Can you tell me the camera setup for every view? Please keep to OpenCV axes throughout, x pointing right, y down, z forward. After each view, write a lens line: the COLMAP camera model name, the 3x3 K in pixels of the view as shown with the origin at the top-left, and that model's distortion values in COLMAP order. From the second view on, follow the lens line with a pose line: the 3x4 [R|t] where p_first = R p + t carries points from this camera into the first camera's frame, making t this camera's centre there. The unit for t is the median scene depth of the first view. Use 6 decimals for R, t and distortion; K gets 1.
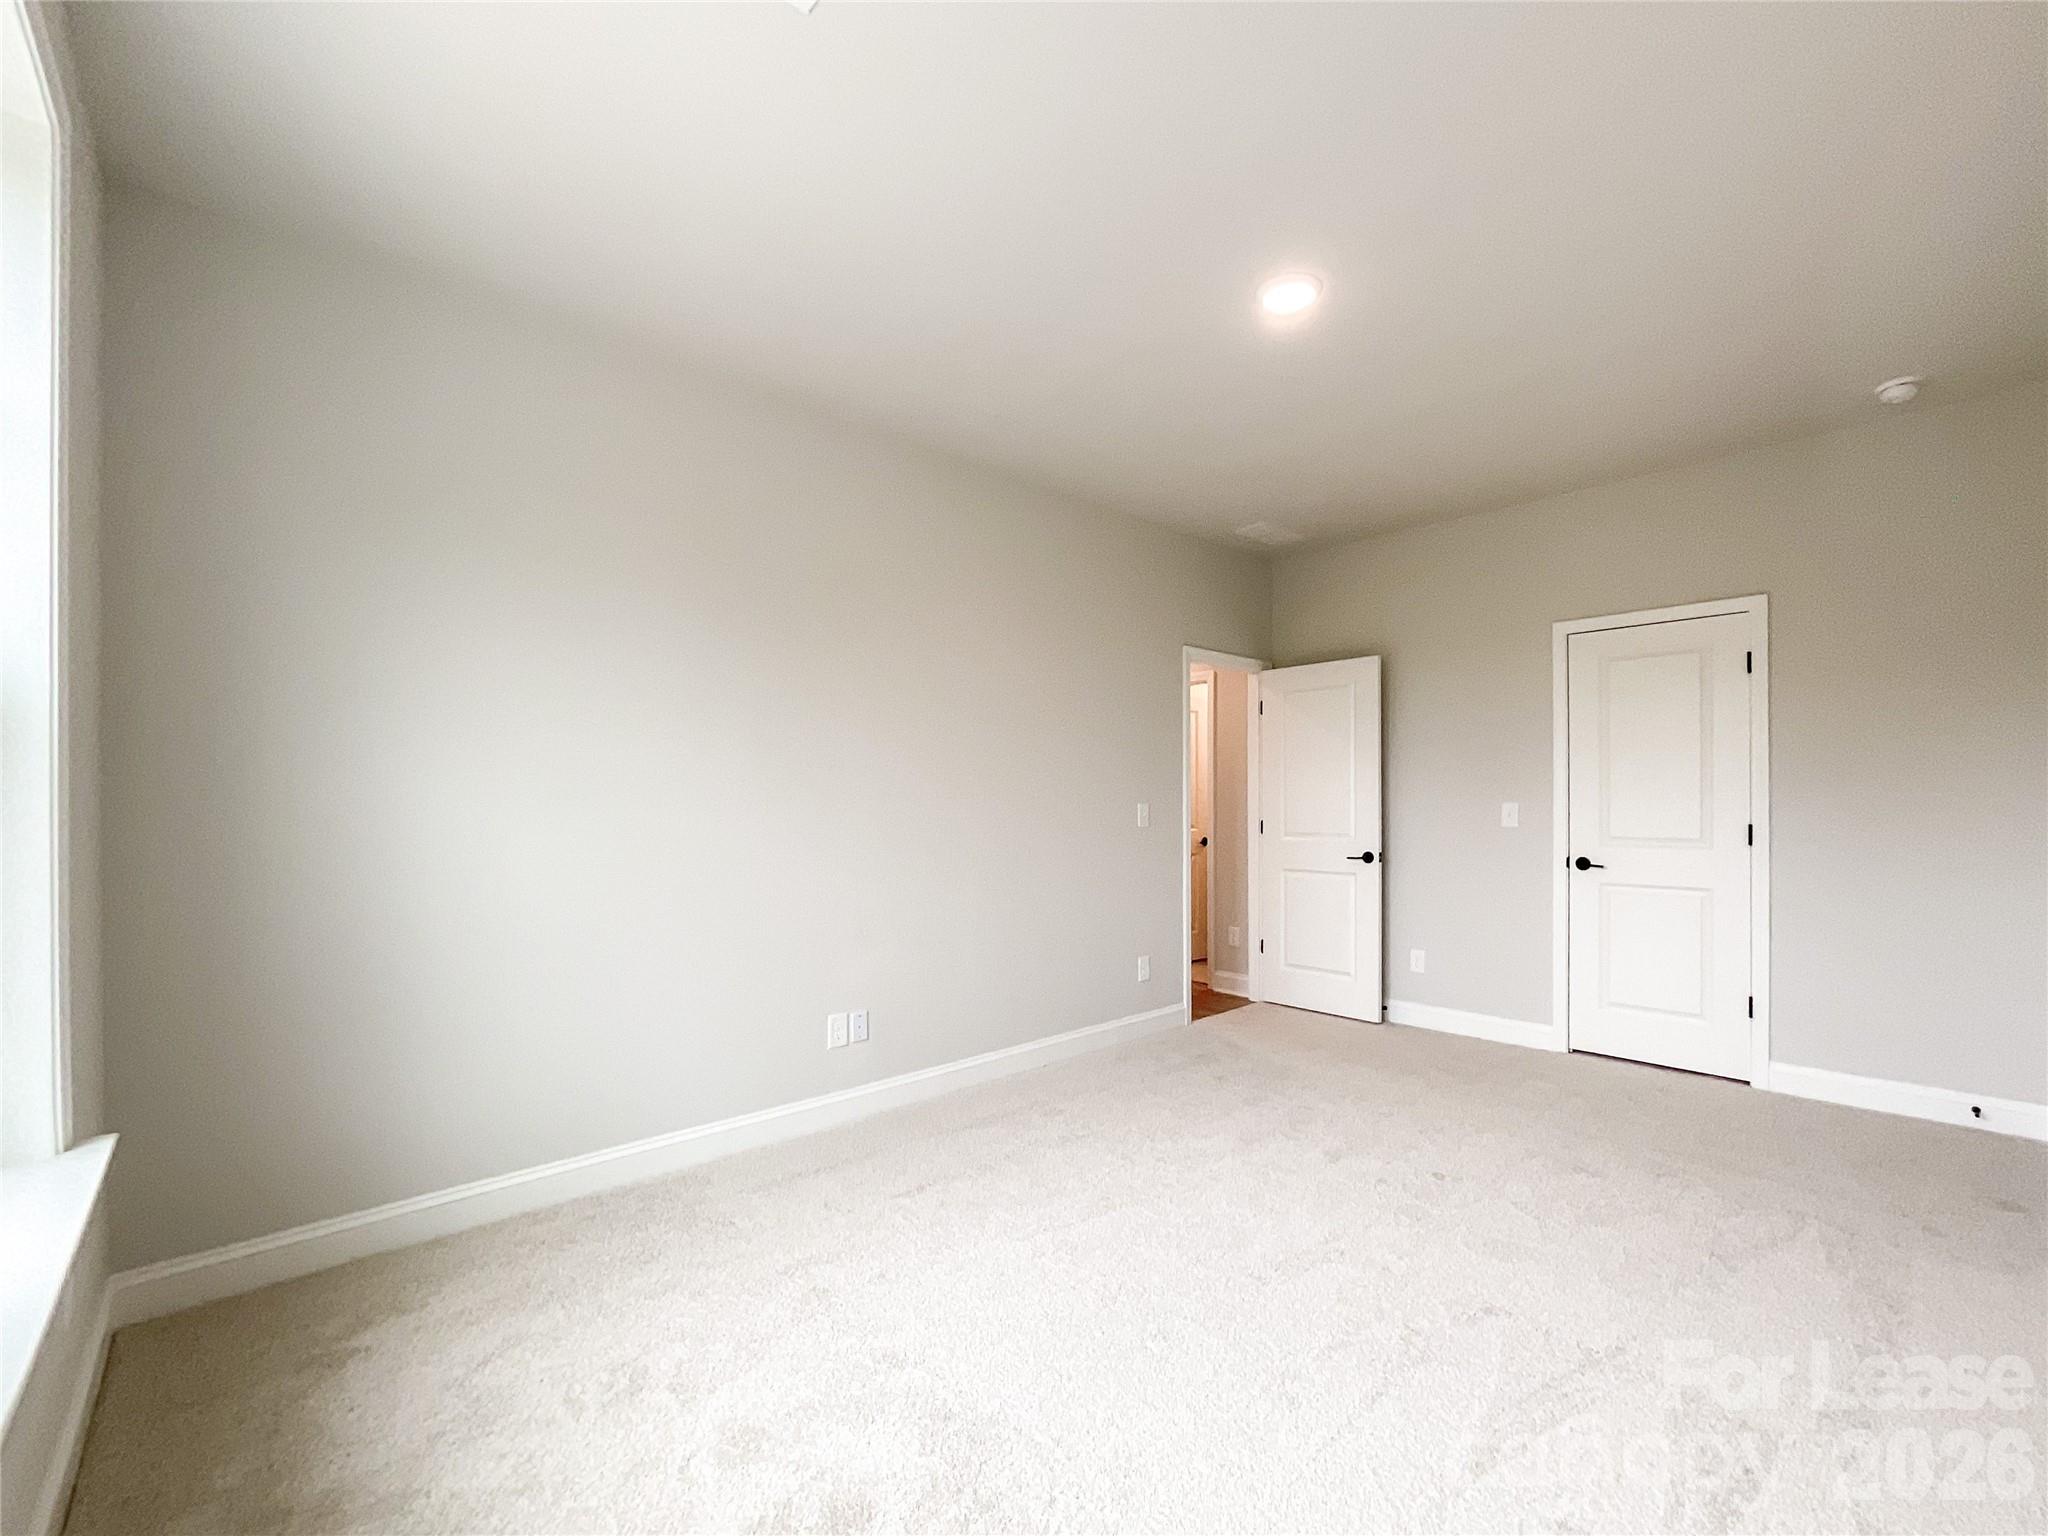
lens RADIAL K [[849.6, 0, 1026.6], [0, 849.6, 753.2], [0, 0, 1]] dist [-0.012073, 0.000311]
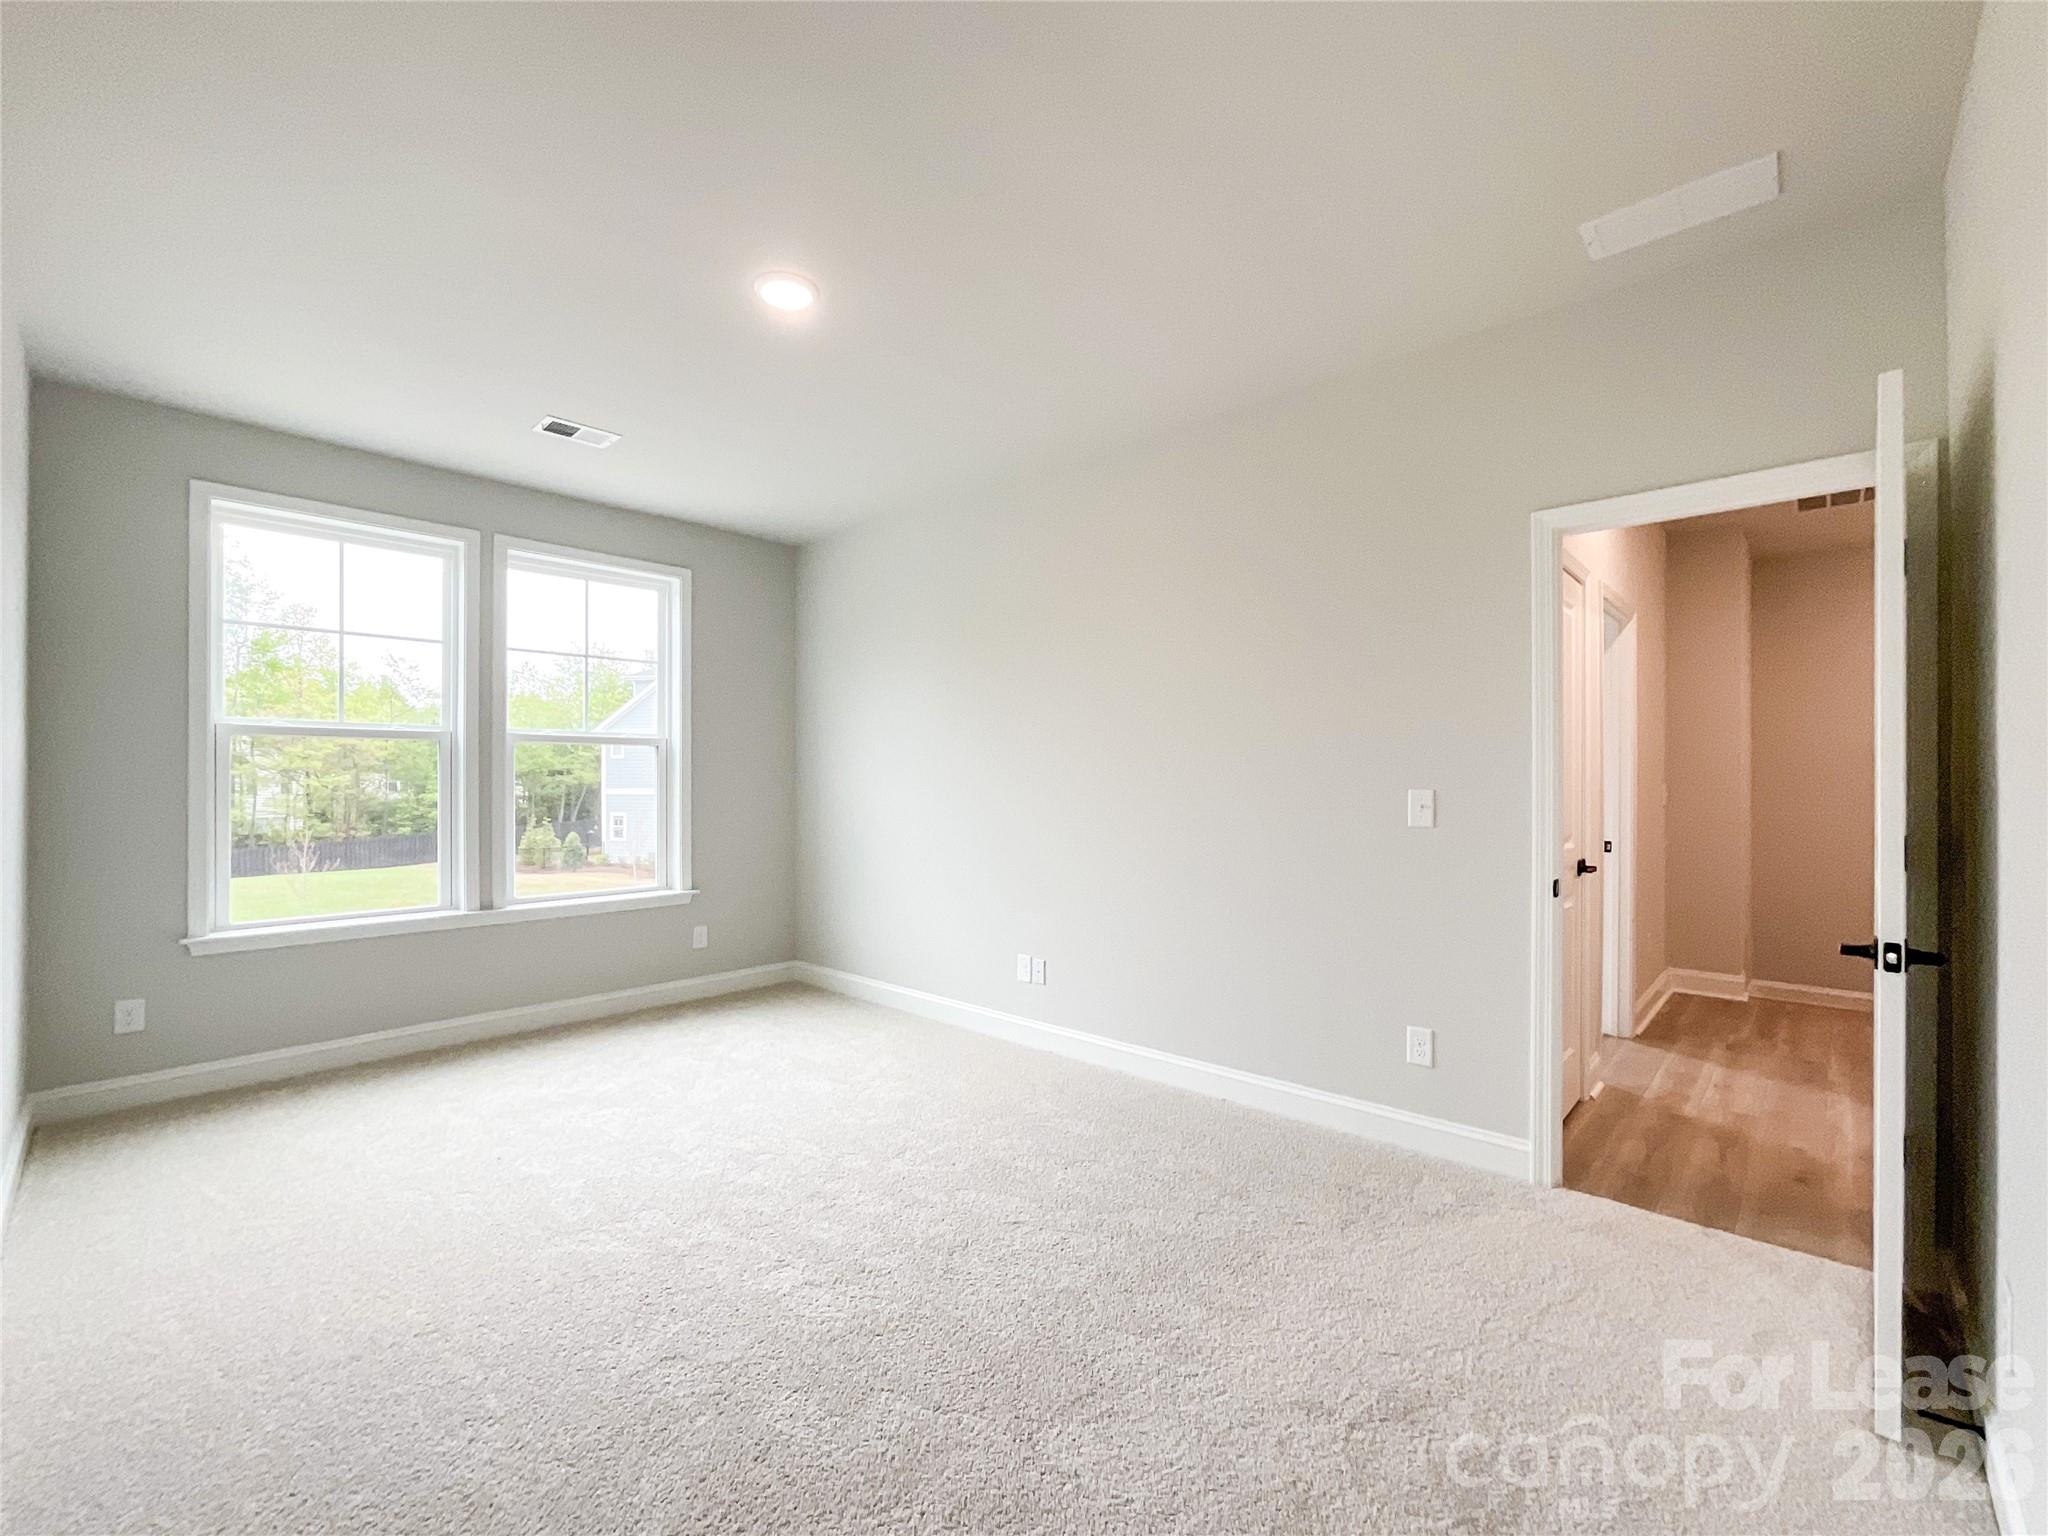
lens RADIAL K [[849.6, 0, 1026.6], [0, 849.6, 753.2], [0, 0, 1]] dist [-0.012073, 0.000311]
pose [[0.123105, -0.018267, -0.992226, 0.704413], [0.057249, 0.998296, -0.011276, 0.020788], [0.990741, -0.055416, 0.123941, 0.606150]]
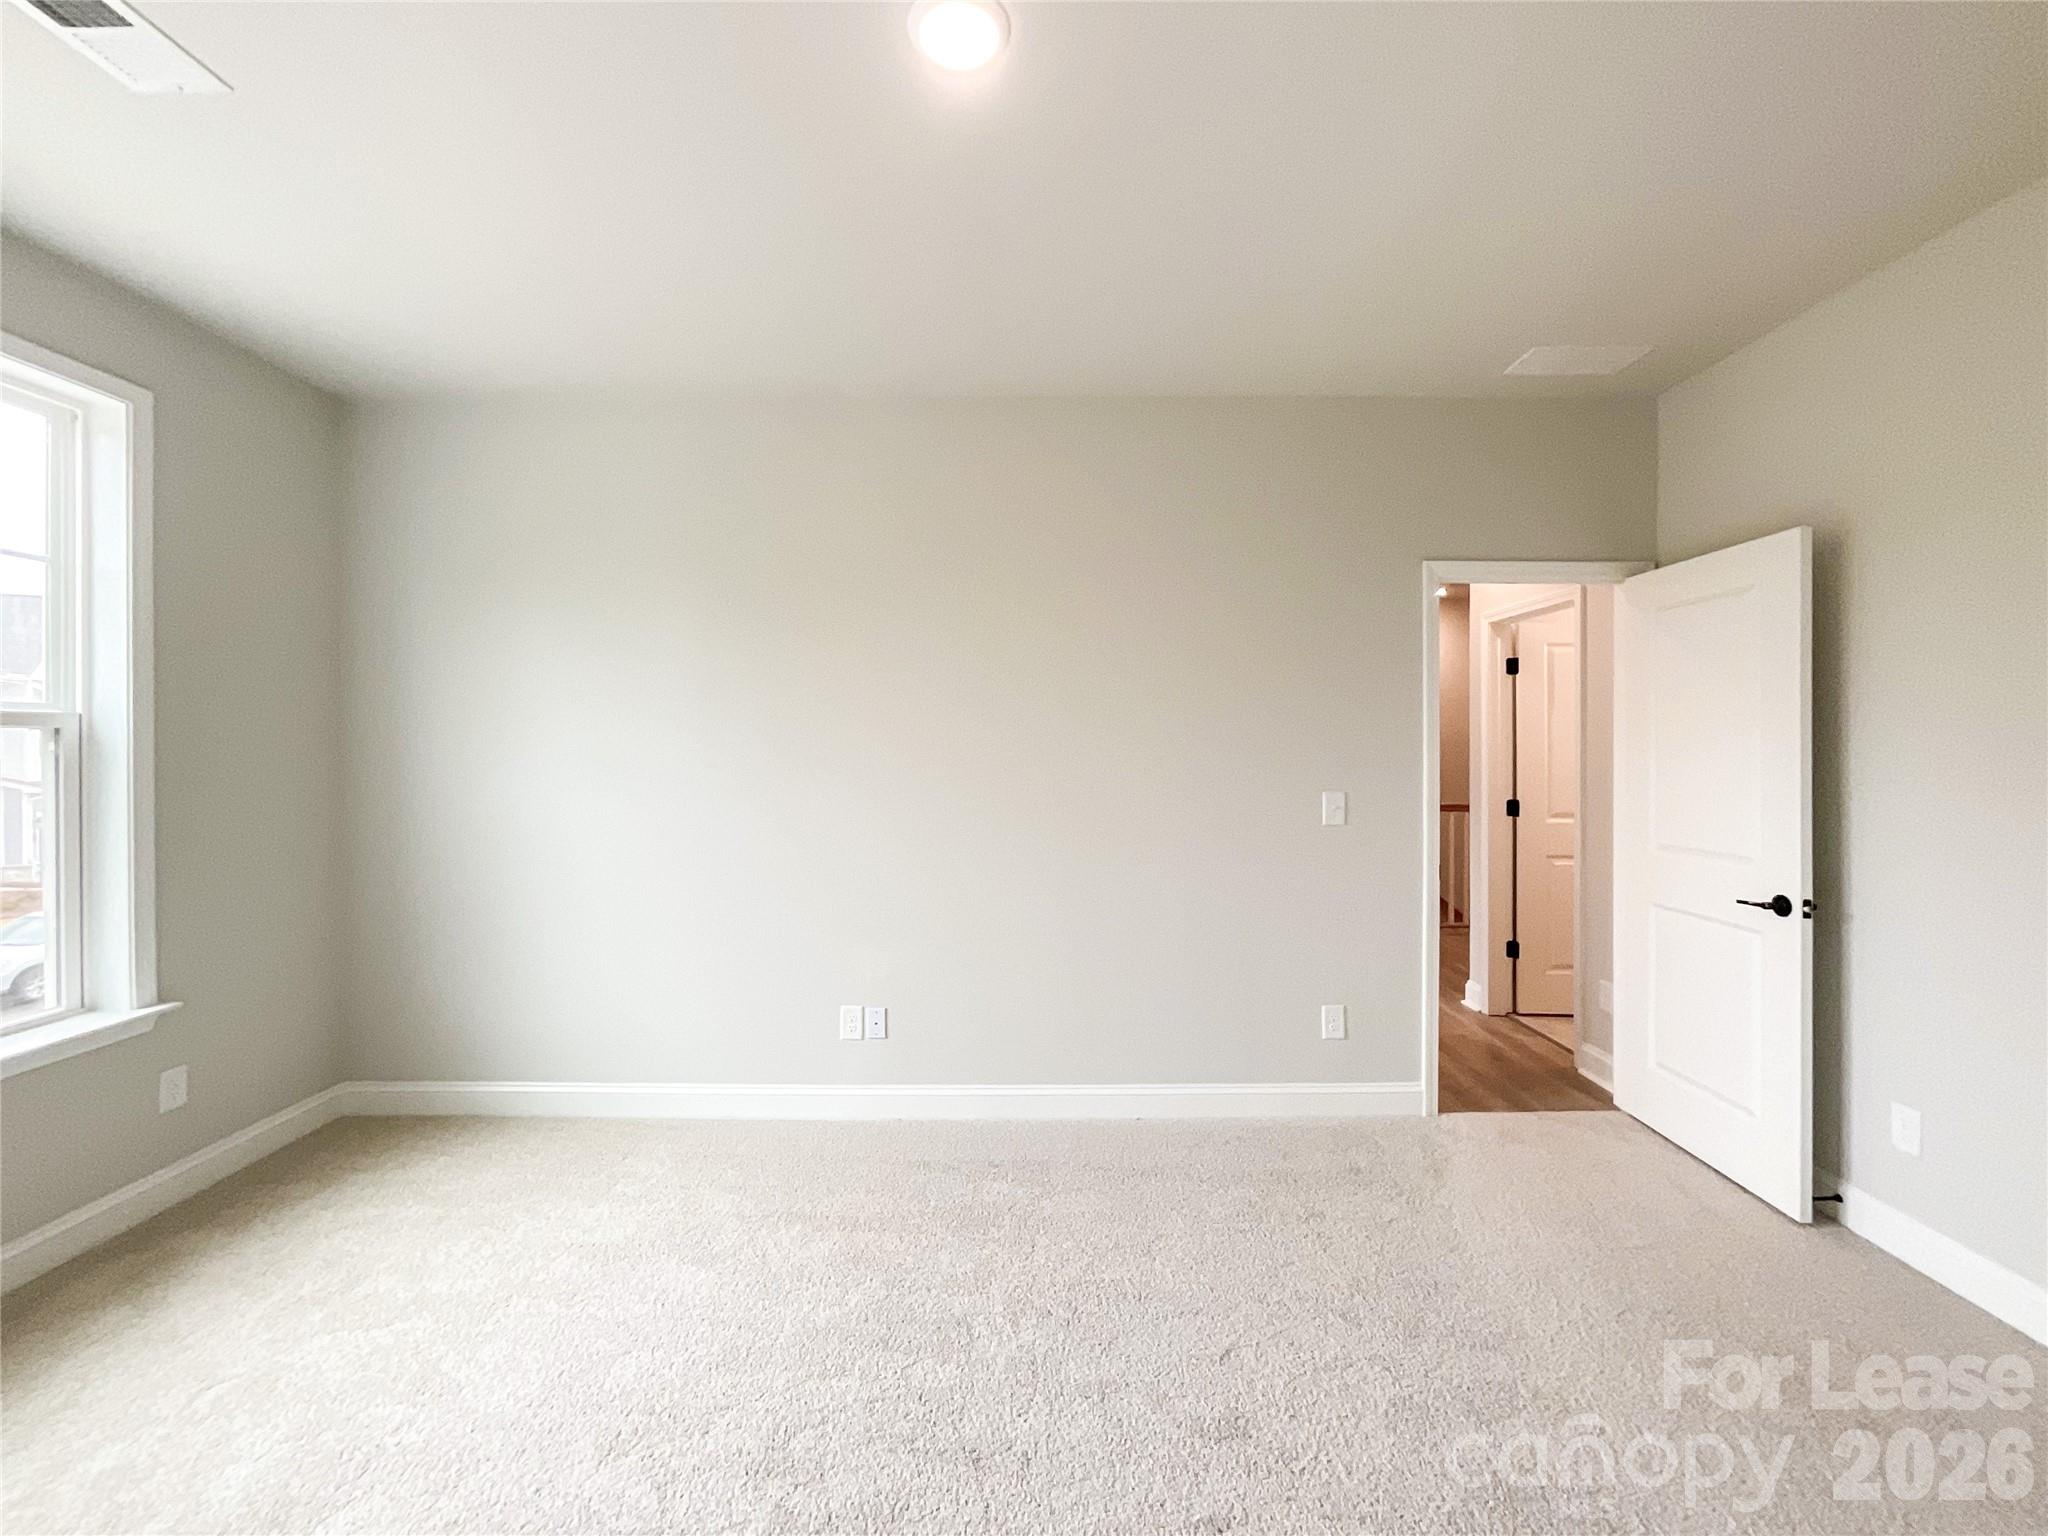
lens RADIAL K [[817.0, 0, 1026.0], [0, 817.0, 746.0], [0, 0, 1]] dist [-0.028132, 0.015978]
pose [[0.747760, -0.005946, -0.663942, 0.387228], [0.034324, 0.998969, 0.029711, -0.009089], [0.663081, -0.045006, 0.747194, 0.311130]]
